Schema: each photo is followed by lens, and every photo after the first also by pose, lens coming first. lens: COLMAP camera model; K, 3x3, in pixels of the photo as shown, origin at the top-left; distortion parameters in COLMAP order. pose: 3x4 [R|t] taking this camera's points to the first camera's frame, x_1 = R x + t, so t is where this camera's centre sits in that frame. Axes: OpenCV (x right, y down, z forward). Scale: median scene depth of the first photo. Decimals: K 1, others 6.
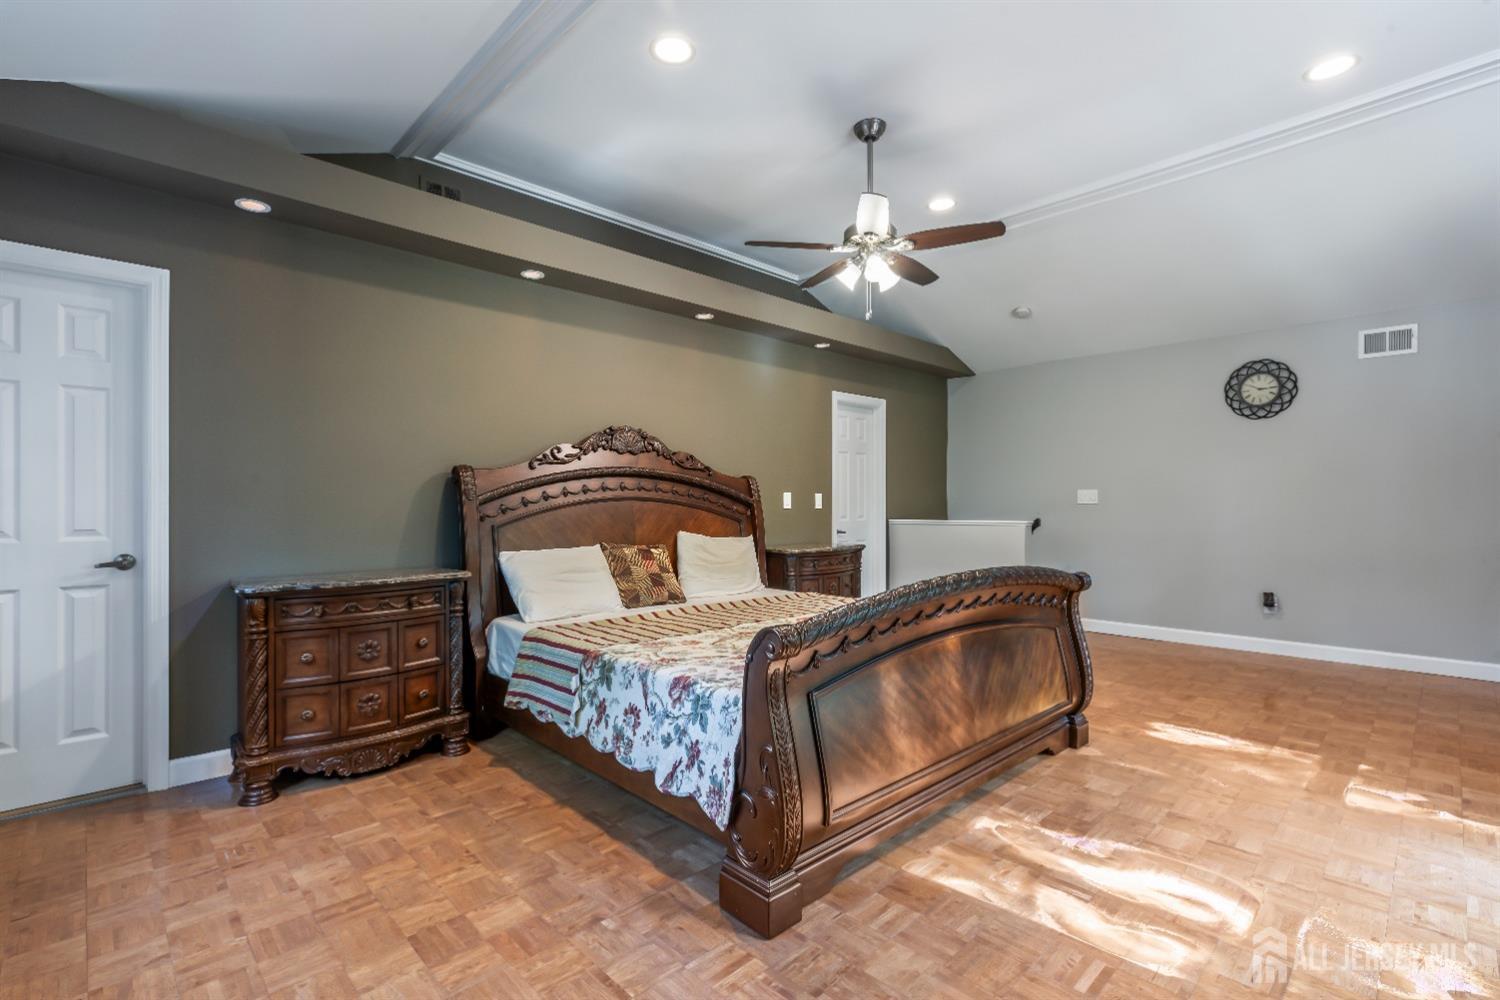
lens RADIAL K [[700.4, 0, 756.6], [0, 700.4, 495.4], [0, 0, 1]] dist [0.024650, 0.000272]
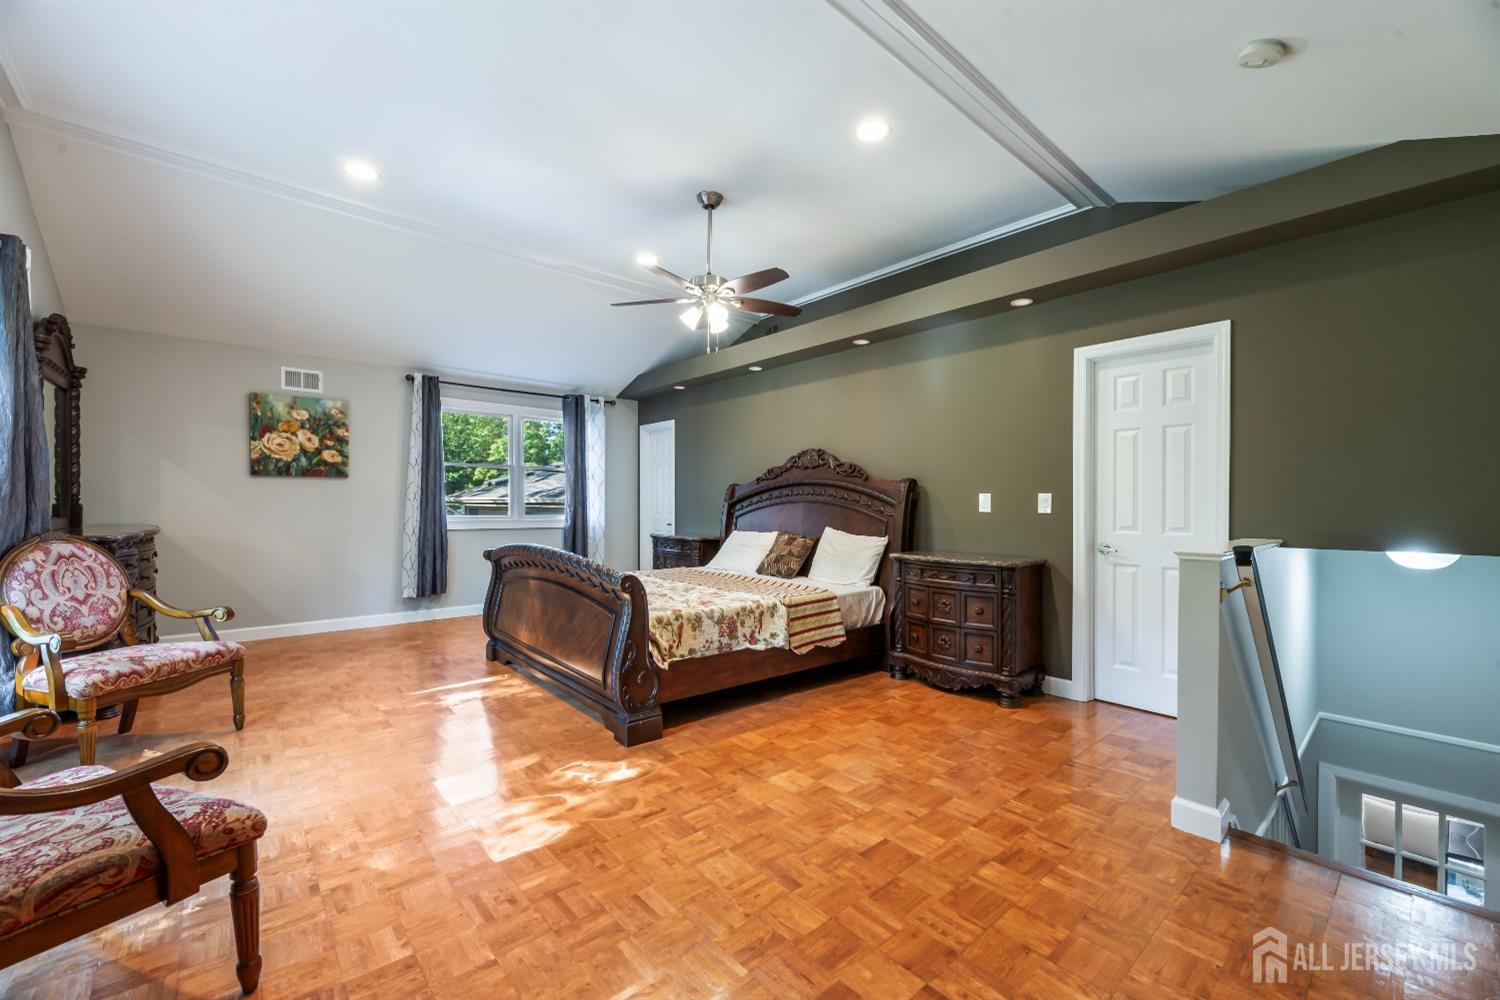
lens RADIAL K [[610.3, 0, 757.9], [0, 610.3, 507.6], [0, 0, 1]] dist [-0.003136, -0.000428]
pose [[-0.049457, 0.007365, -0.998749, 0.818708], [0.005090, 0.999962, 0.007122, 0.006516], [0.998763, -0.004732, -0.049493, 0.767468]]
